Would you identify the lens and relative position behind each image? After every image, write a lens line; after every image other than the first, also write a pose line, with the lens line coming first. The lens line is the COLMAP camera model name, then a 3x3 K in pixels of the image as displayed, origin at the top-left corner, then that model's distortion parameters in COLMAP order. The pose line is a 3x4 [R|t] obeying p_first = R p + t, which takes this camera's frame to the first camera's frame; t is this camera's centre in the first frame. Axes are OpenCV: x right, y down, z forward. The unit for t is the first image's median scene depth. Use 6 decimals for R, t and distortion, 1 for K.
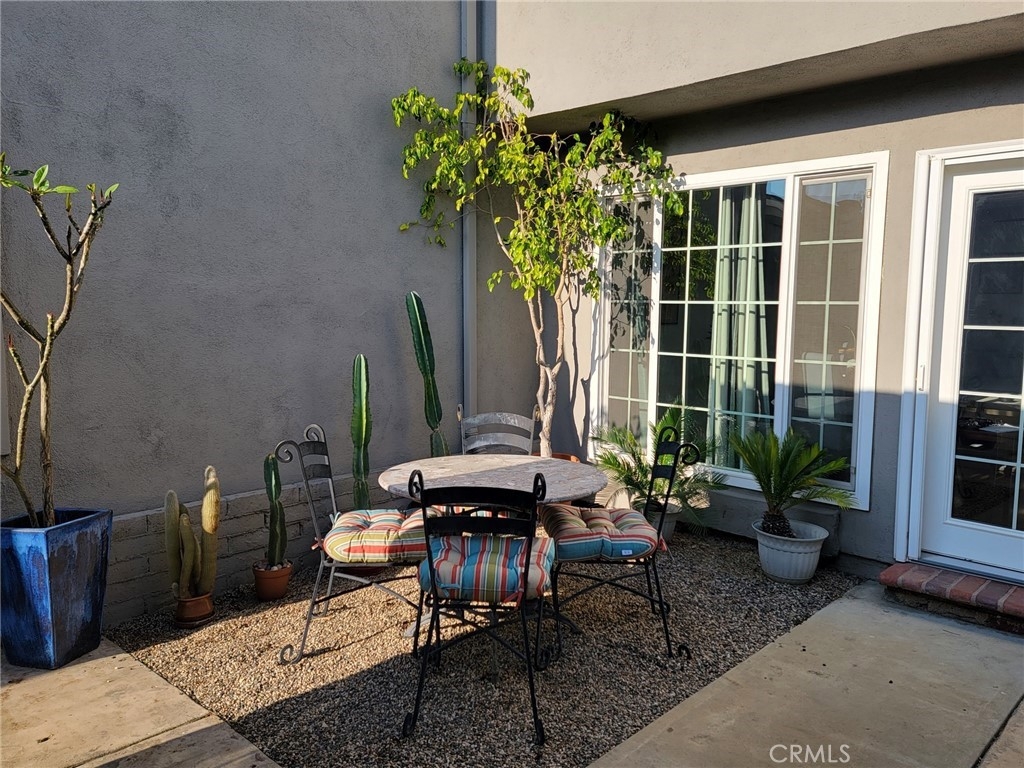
lens RADIAL K [[787.3, 0, 513.6], [0, 787.3, 384.5], [0, 0, 1]] dist [0.076538, -0.033675]
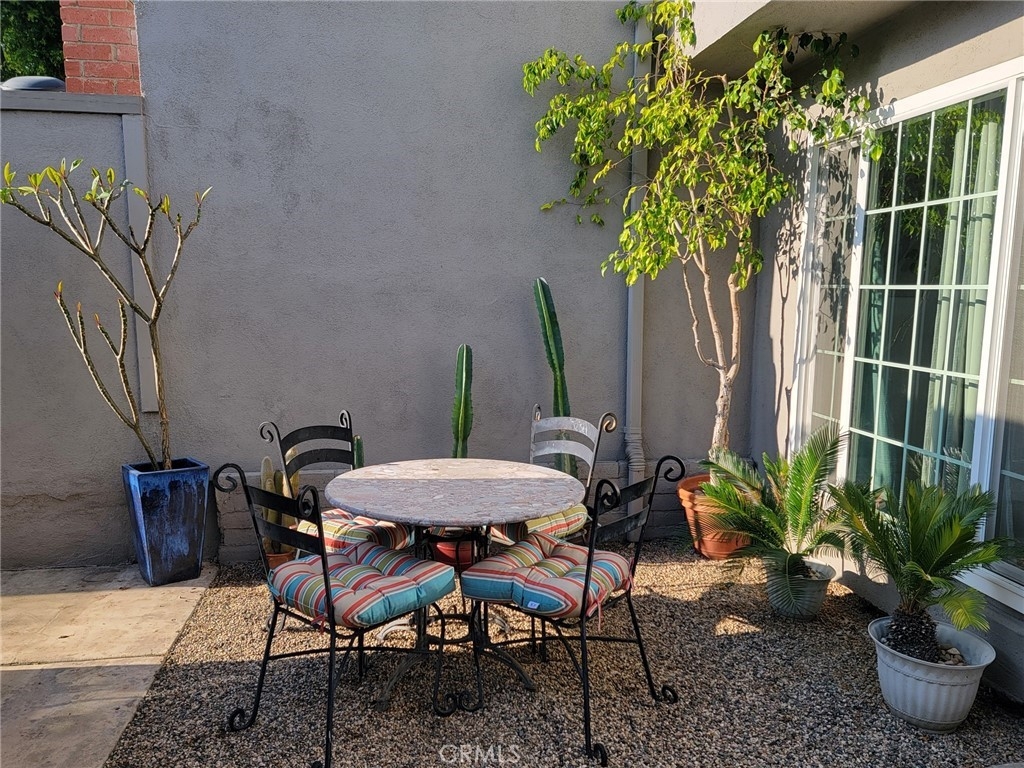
lens RADIAL K [[787.3, 0, 476.2], [0, 787.3, 399.8], [0, 0, 1]] dist [0.076538, -0.033675]
pose [[0.792666, 0.082165, -0.604094, 0.388467], [-0.062020, 0.996604, 0.054172, -0.022220], [0.606494, -0.005474, 0.795070, 0.232801]]
